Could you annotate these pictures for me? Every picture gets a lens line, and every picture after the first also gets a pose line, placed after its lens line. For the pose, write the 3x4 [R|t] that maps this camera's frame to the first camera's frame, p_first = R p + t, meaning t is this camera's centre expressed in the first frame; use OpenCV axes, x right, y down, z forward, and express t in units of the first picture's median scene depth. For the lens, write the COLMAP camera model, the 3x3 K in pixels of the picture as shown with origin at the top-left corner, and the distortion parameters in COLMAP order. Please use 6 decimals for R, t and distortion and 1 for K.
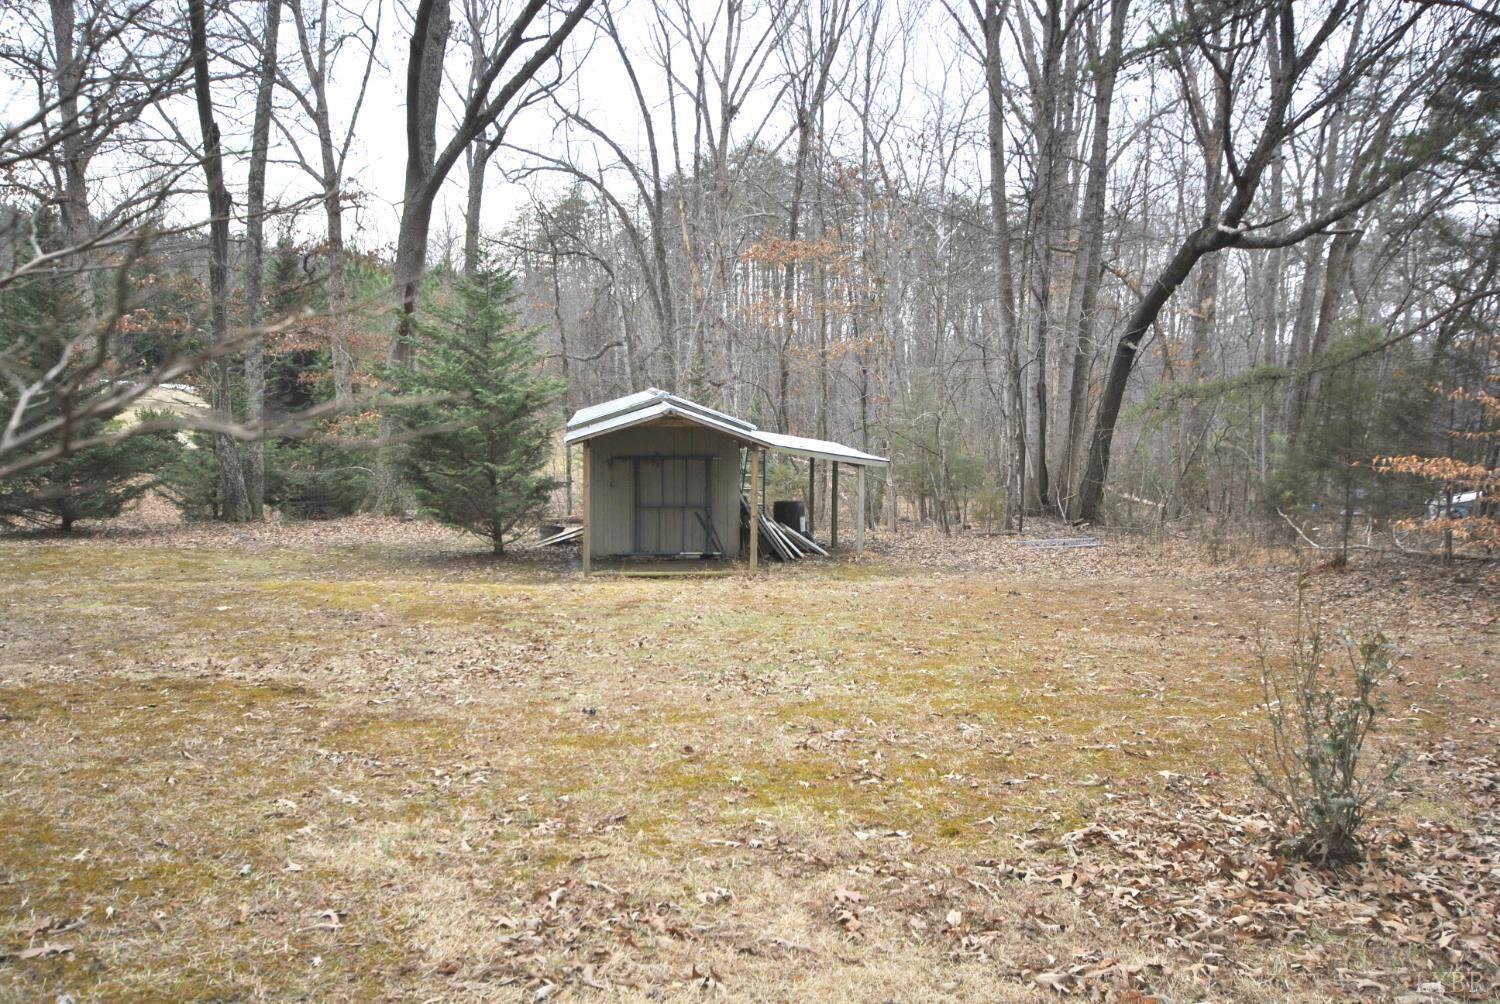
lens RADIAL K [[1221.7, 0, 750.0], [0, 1221.7, 502.0], [0, 0, 1]] dist [0.008514, 0.004016]
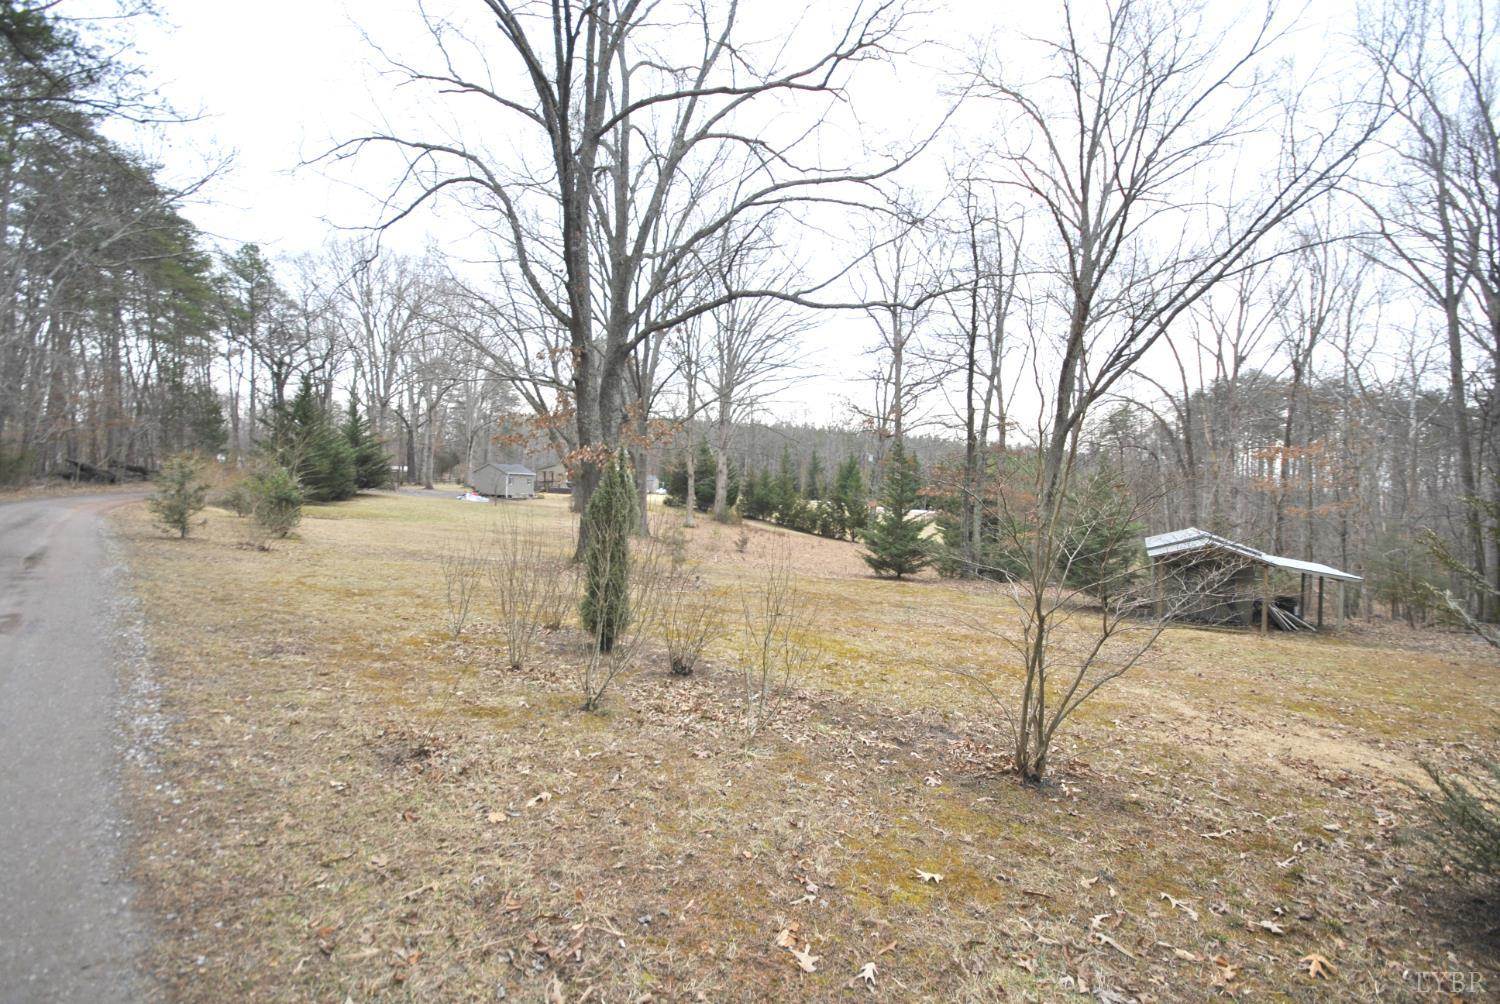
lens RADIAL K [[657.1, 0, 750.0], [0, 657.1, 502.0], [0, 0, 1]] dist [-0.011130, -0.000274]
pose [[0.797808, 0.018535, -0.602627, -0.017148], [-0.081388, 0.993689, -0.077185, -0.000947], [0.597393, 0.110625, 0.794282, -0.176600]]
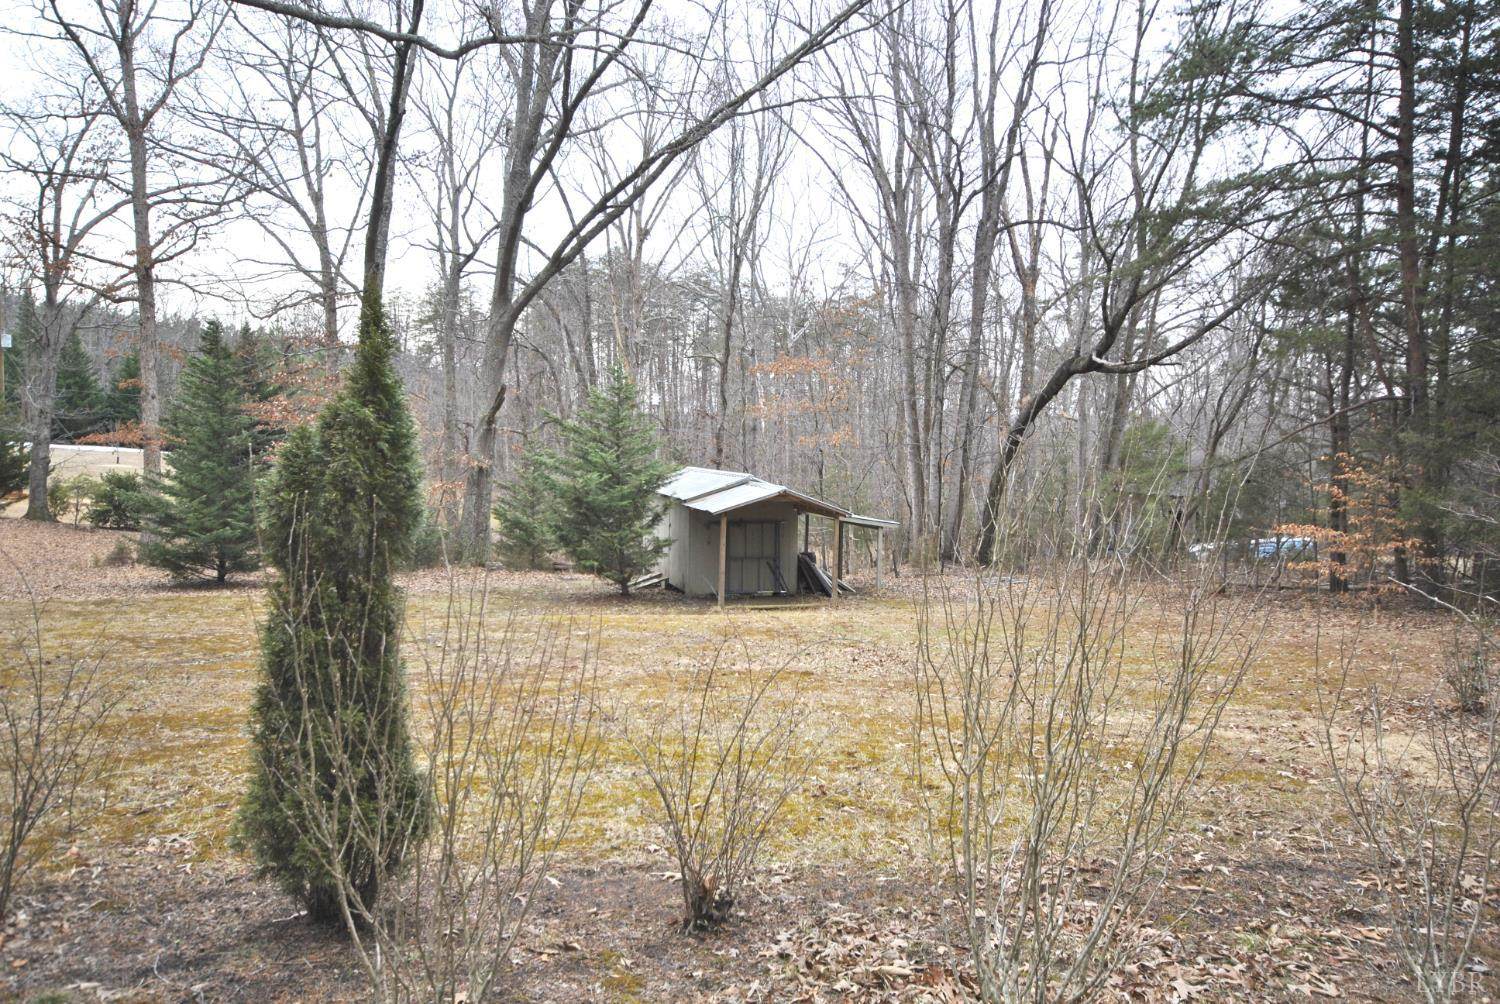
lens RADIAL K [[1086.6, 0, 750.0], [0, 1086.6, 502.0], [0, 0, 1]] dist [0.002133, 0.000884]
pose [[0.981548, -0.001642, 0.191211, -0.217680], [0.009836, 0.999073, -0.041910, -0.005762], [-0.190964, 0.043017, 0.980654, -0.143919]]
